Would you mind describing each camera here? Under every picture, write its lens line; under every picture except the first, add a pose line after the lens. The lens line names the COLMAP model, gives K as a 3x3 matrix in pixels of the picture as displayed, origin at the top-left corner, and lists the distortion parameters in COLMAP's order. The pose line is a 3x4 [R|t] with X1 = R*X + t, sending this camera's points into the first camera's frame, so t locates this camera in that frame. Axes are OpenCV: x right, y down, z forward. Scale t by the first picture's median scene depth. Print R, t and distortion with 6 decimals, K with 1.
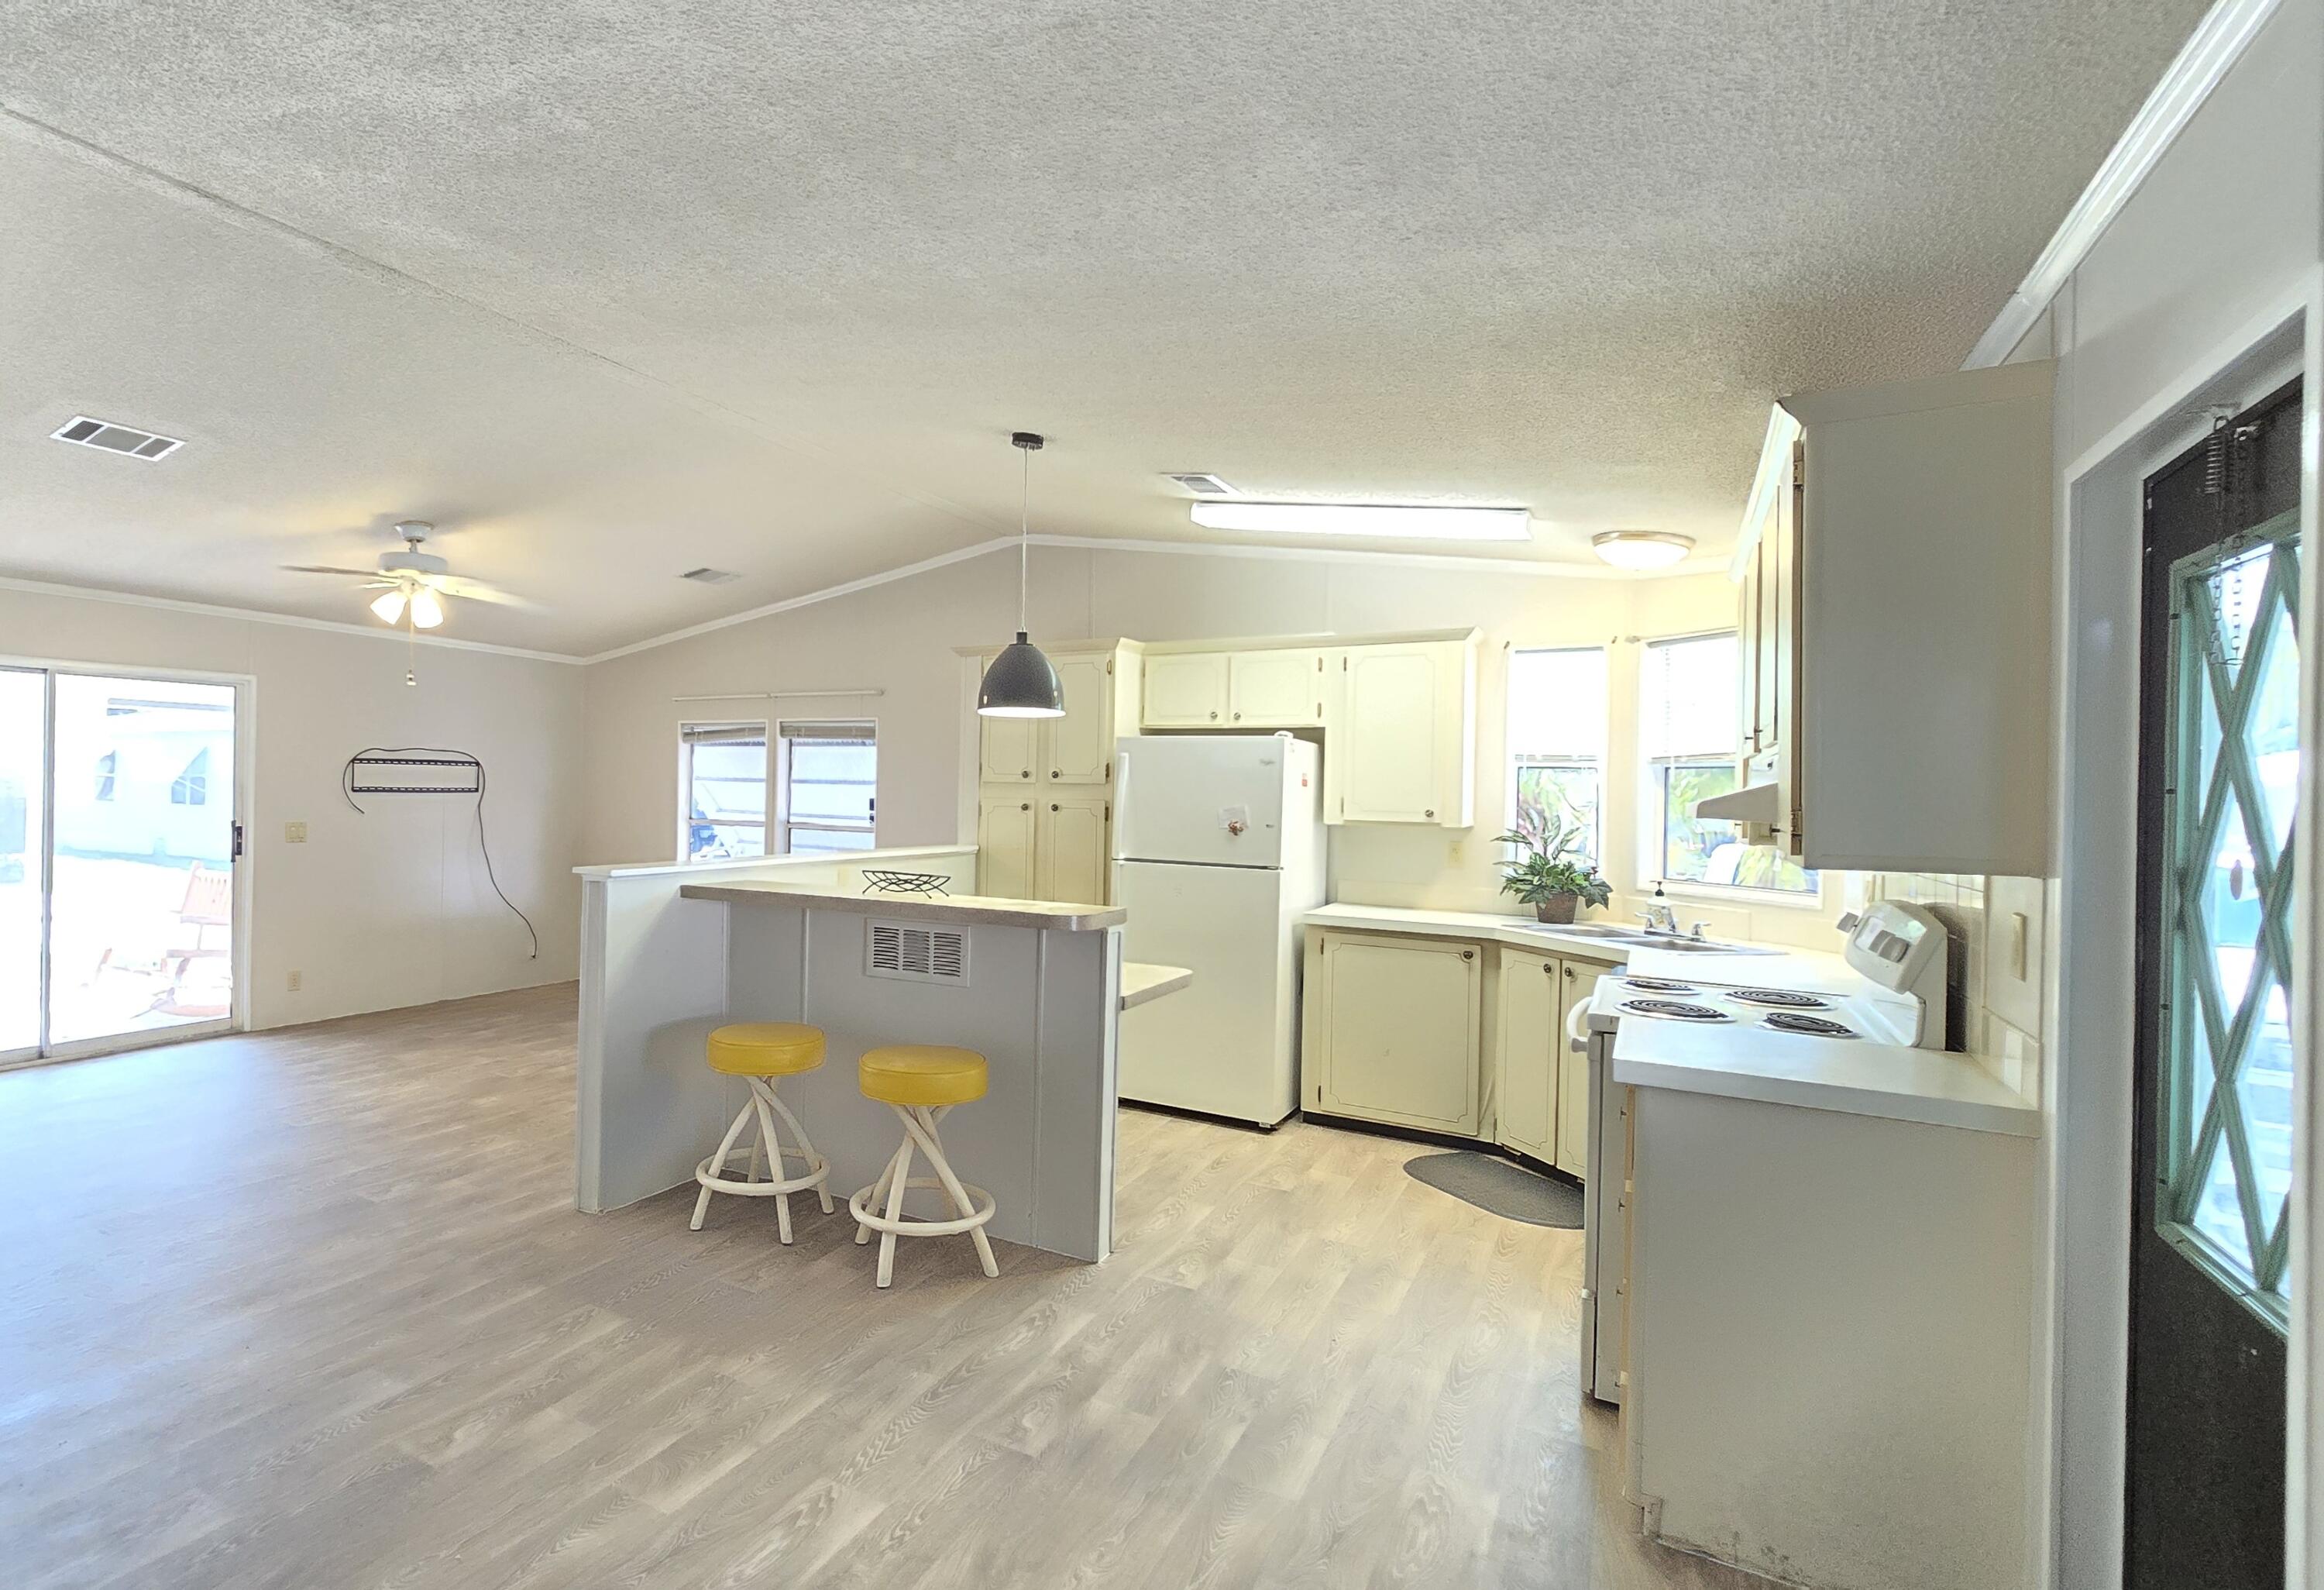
lens RADIAL K [[1148.1, 0, 920.7], [0, 1148.1, 792.2], [0, 0, 1]] dist [0.002849, 0.000355]
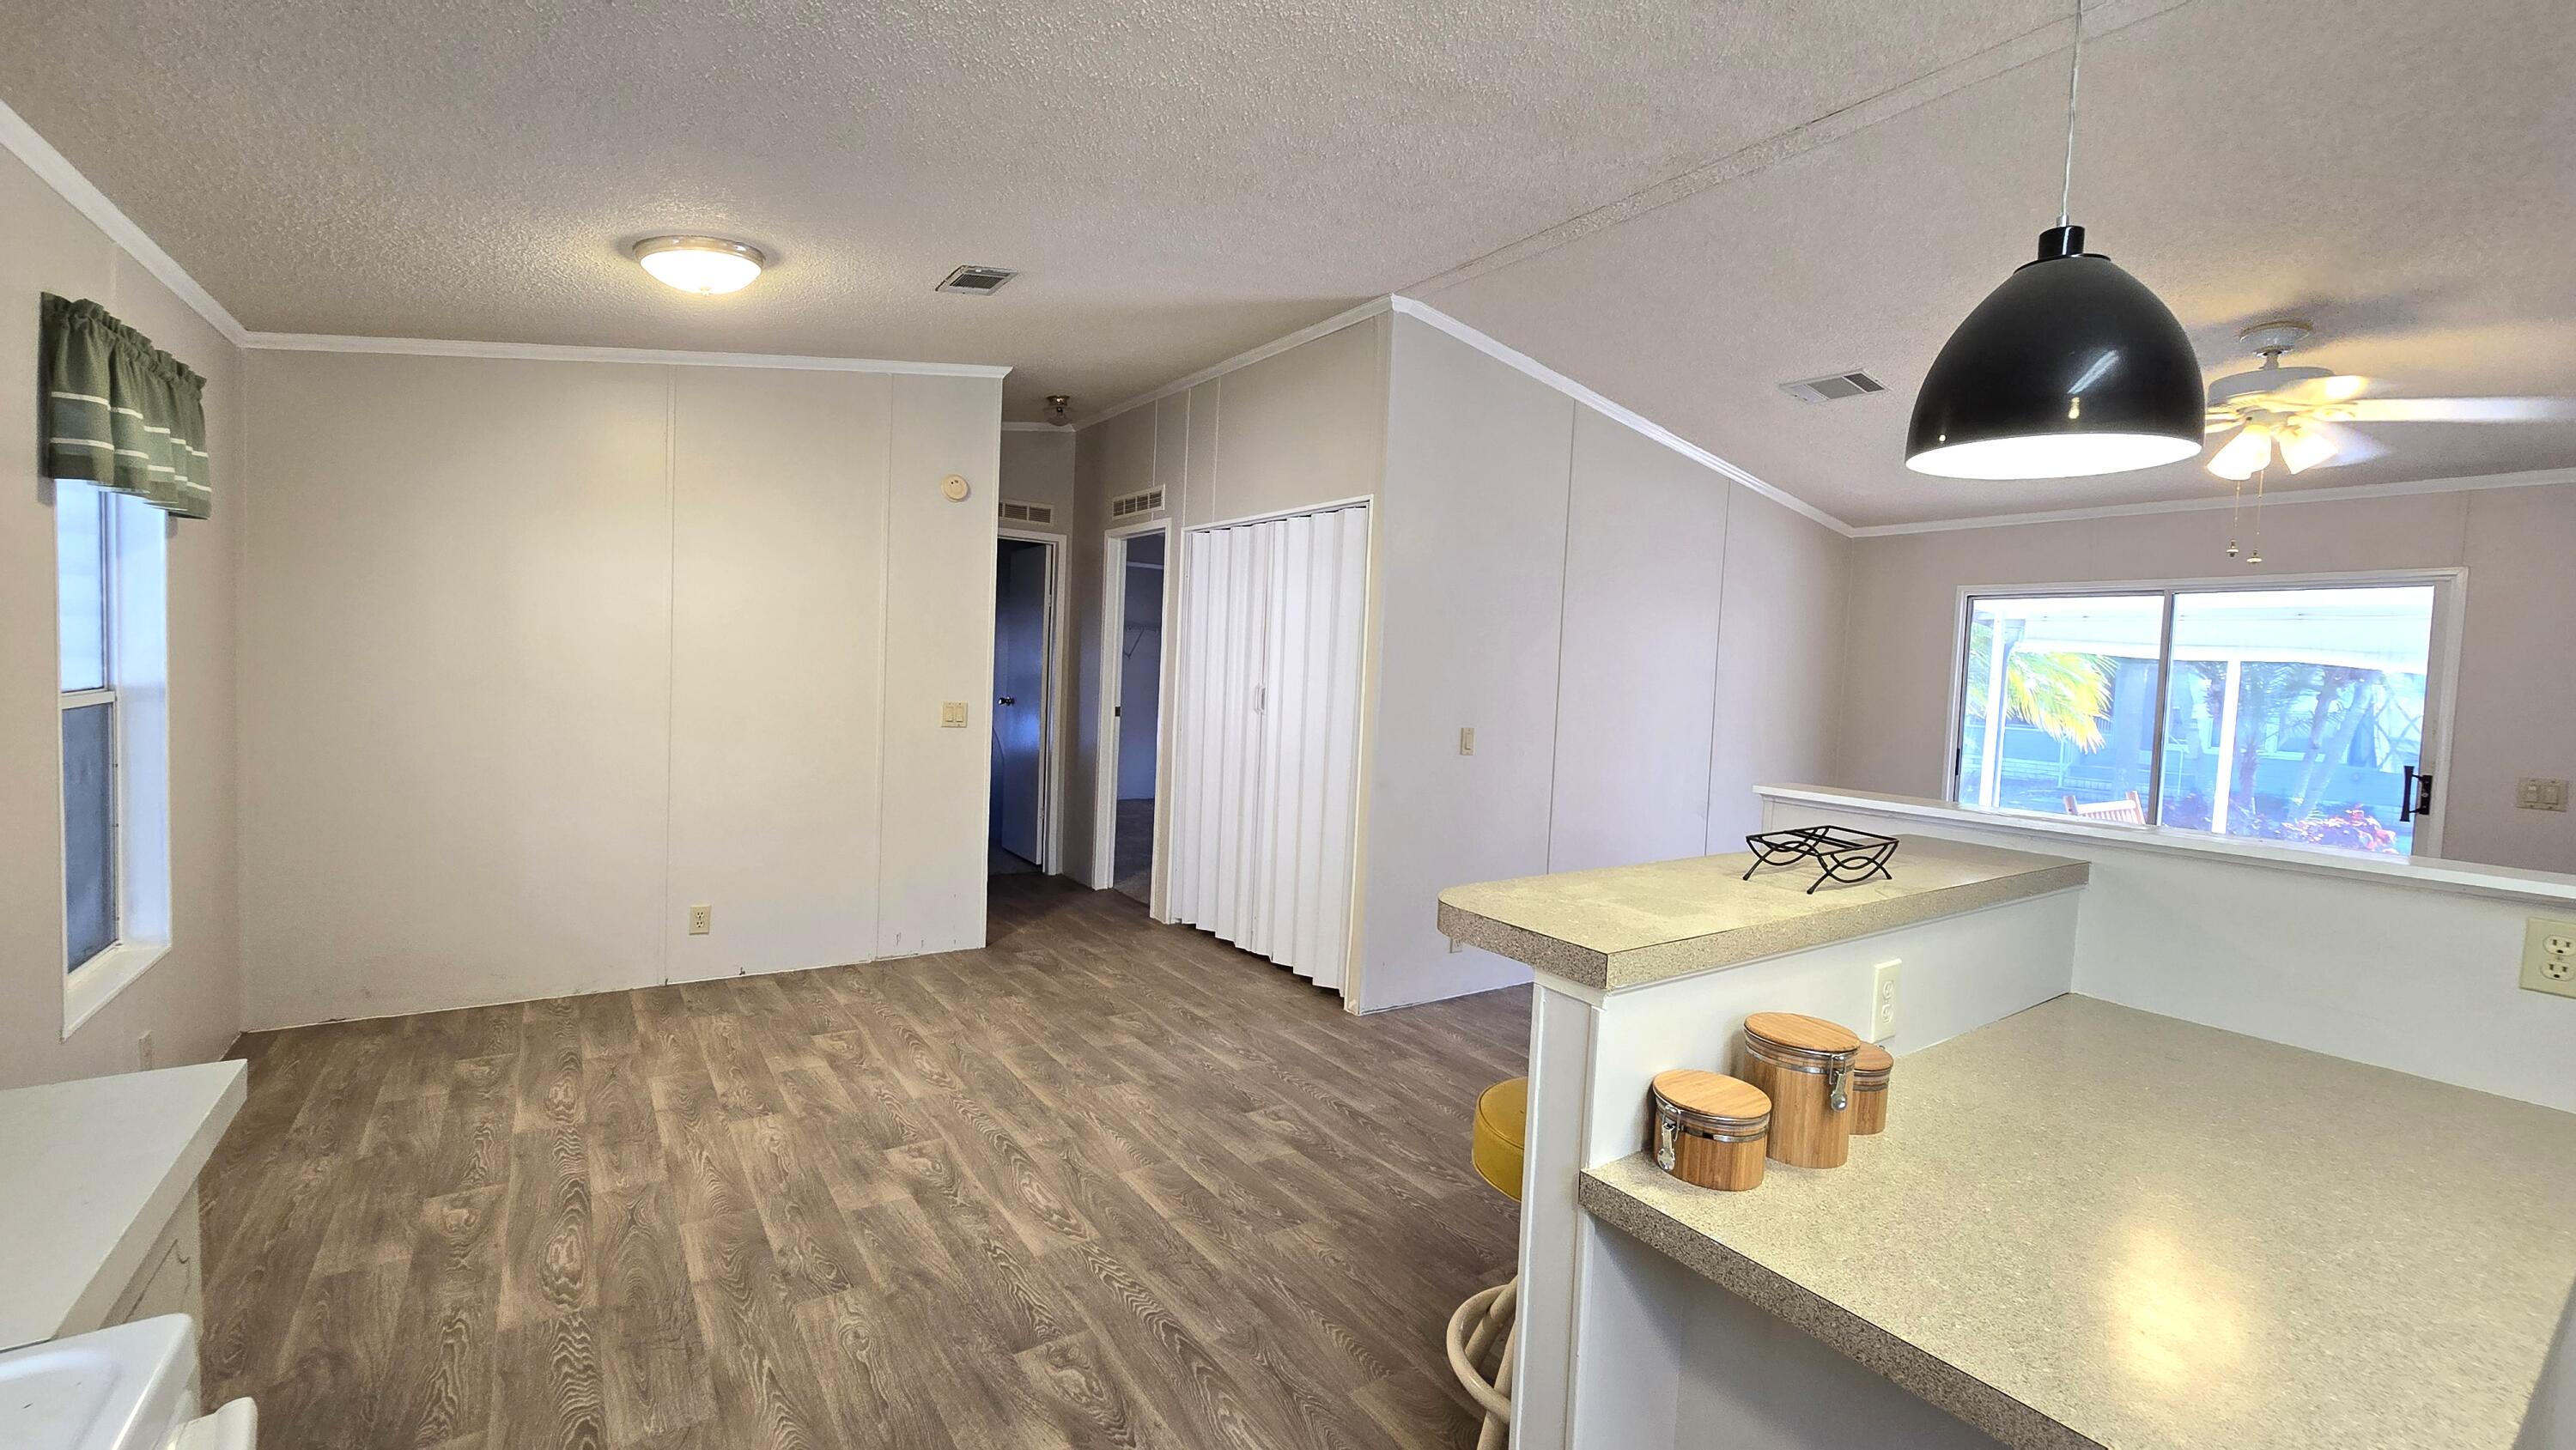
lens RADIAL K [[1048.0, 0, 1279.7], [0, 1048.0, 721.5], [0, 0, 1]] dist [-0.001063, -0.000158]
pose [[-0.387645, 0.013371, -0.921712, 0.479743], [-0.050907, 0.998058, 0.035889, 0.014295], [0.920402, 0.060834, -0.386212, 0.905542]]
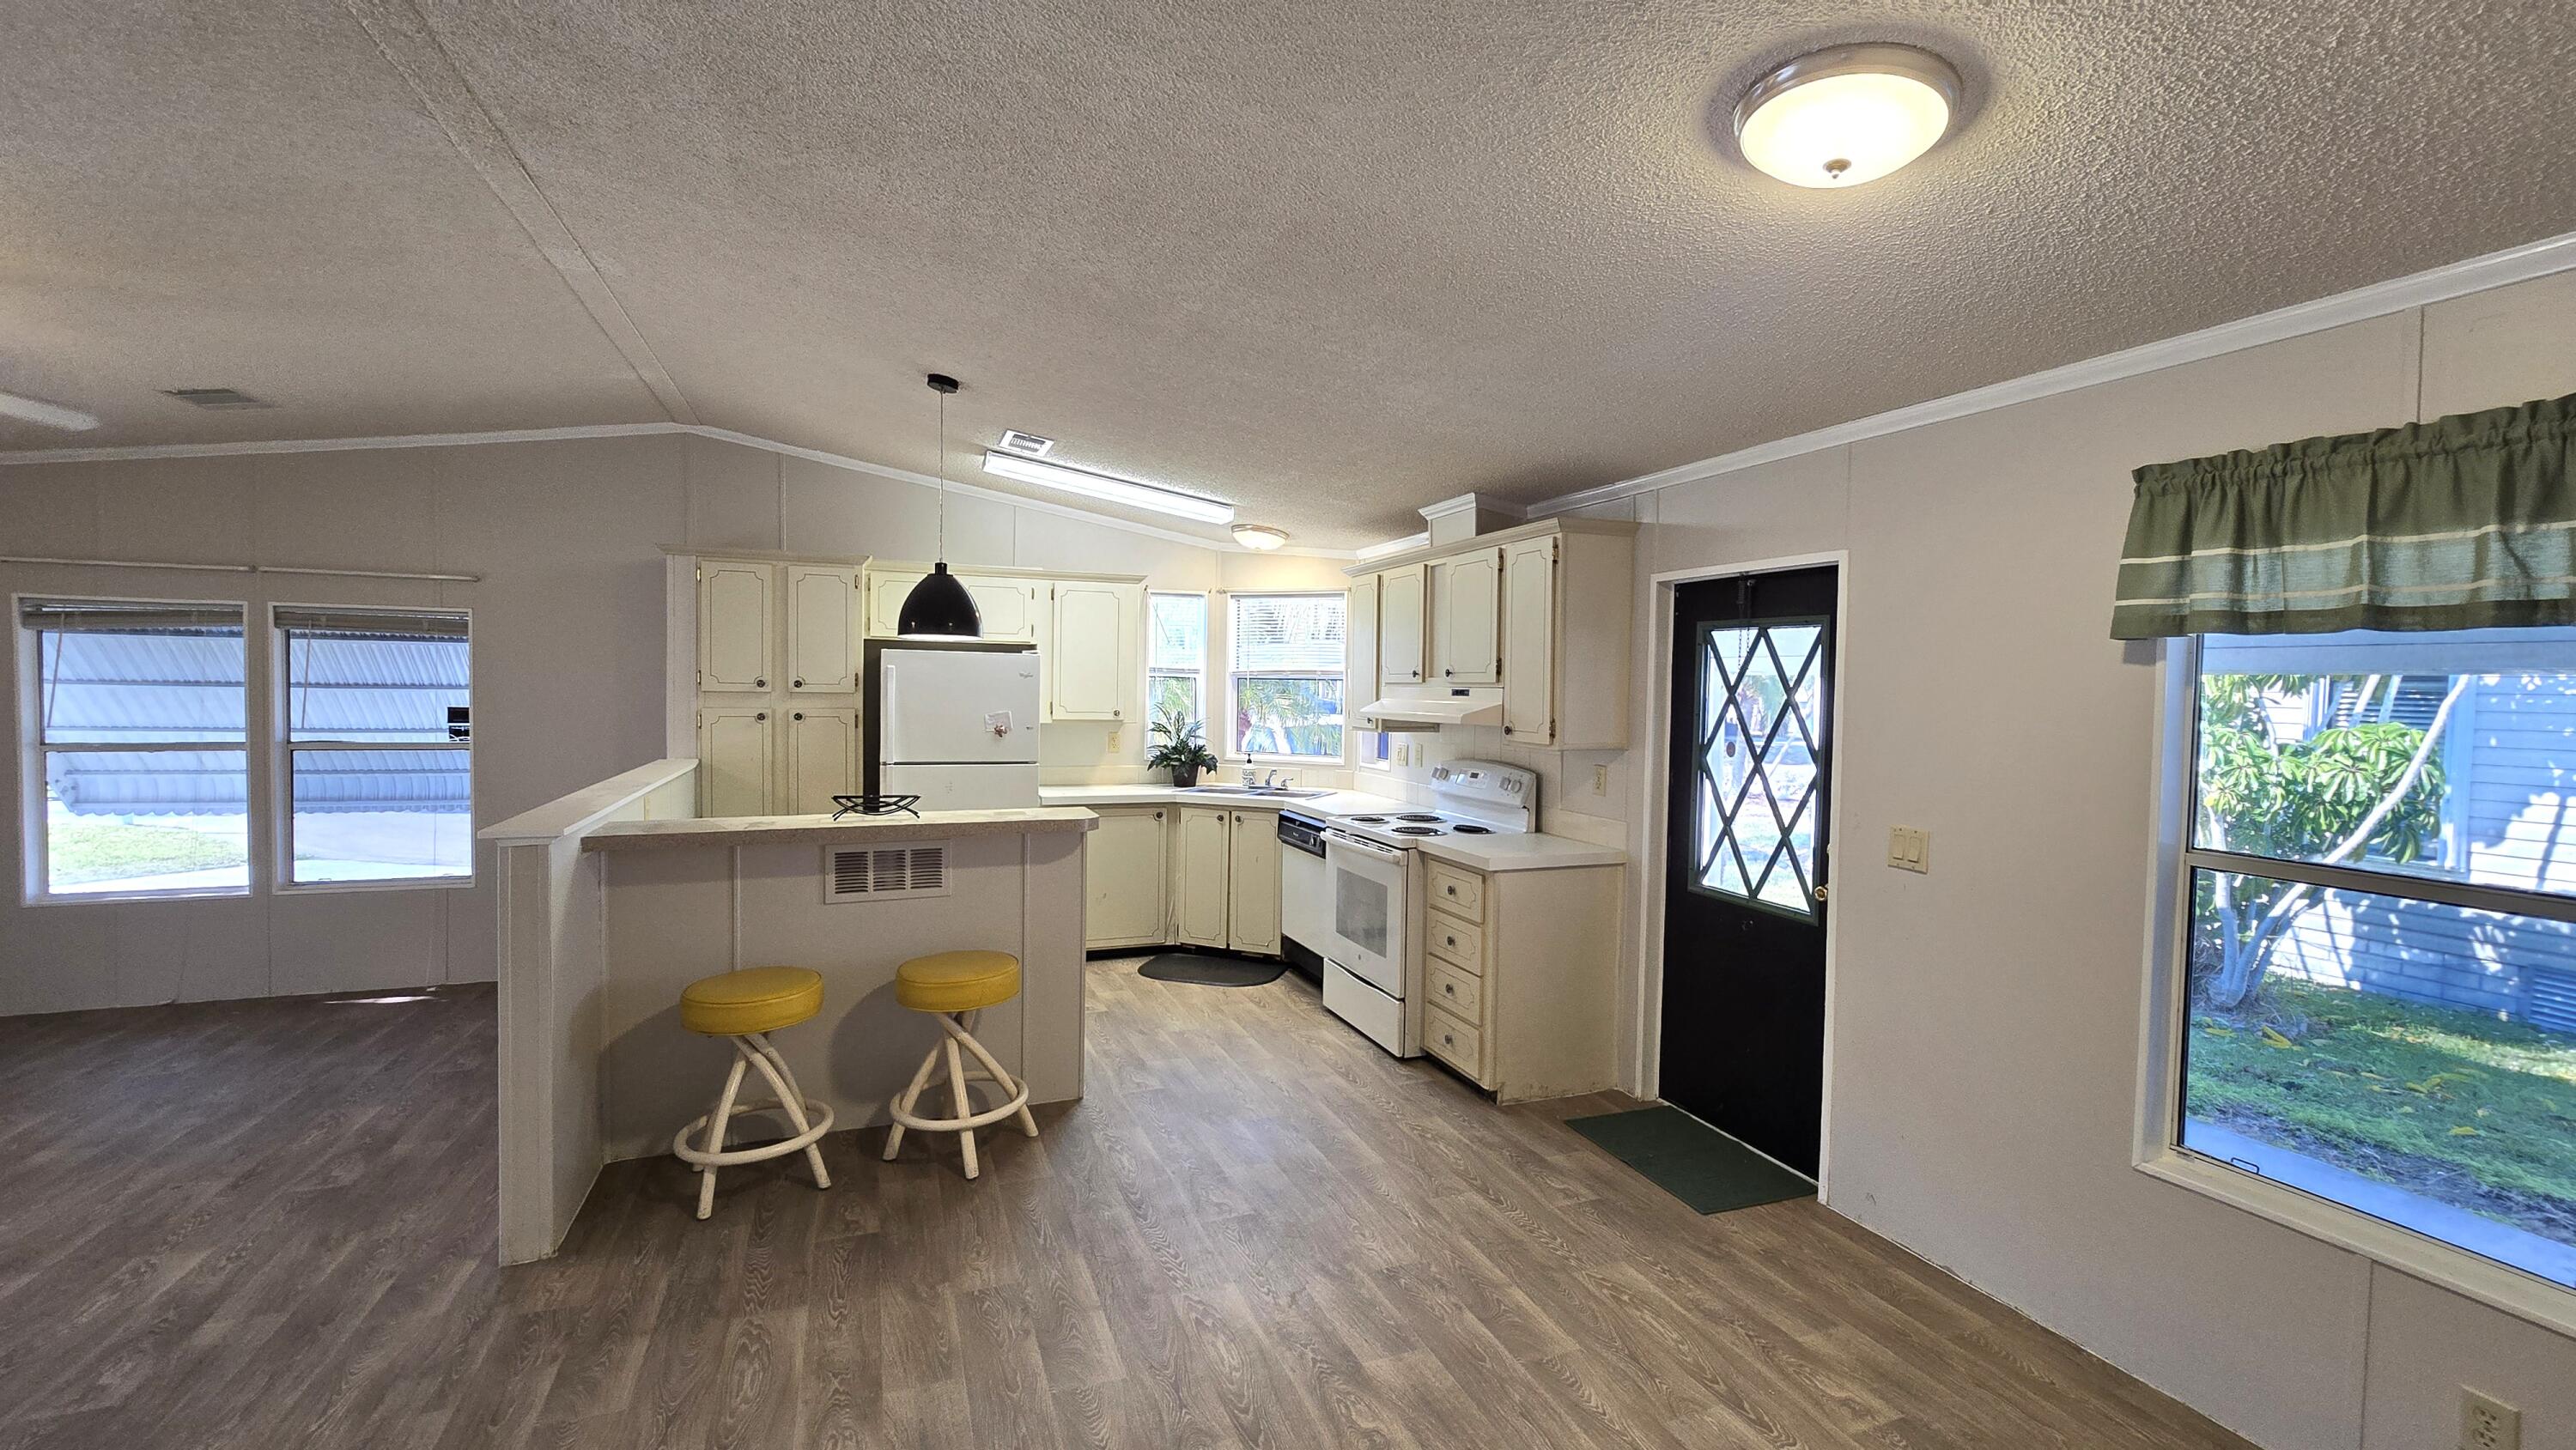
lens RADIAL K [[1048.0, 0, 1281.8], [0, 1048.0, 727.7], [0, 0, 1]] dist [-0.001063, -0.000158]
pose [[0.590149, -0.045399, 0.806017, -0.517487], [-0.001928, 0.998335, 0.057643, -0.041993], [-0.807292, -0.035572, 0.589079, 0.158742]]
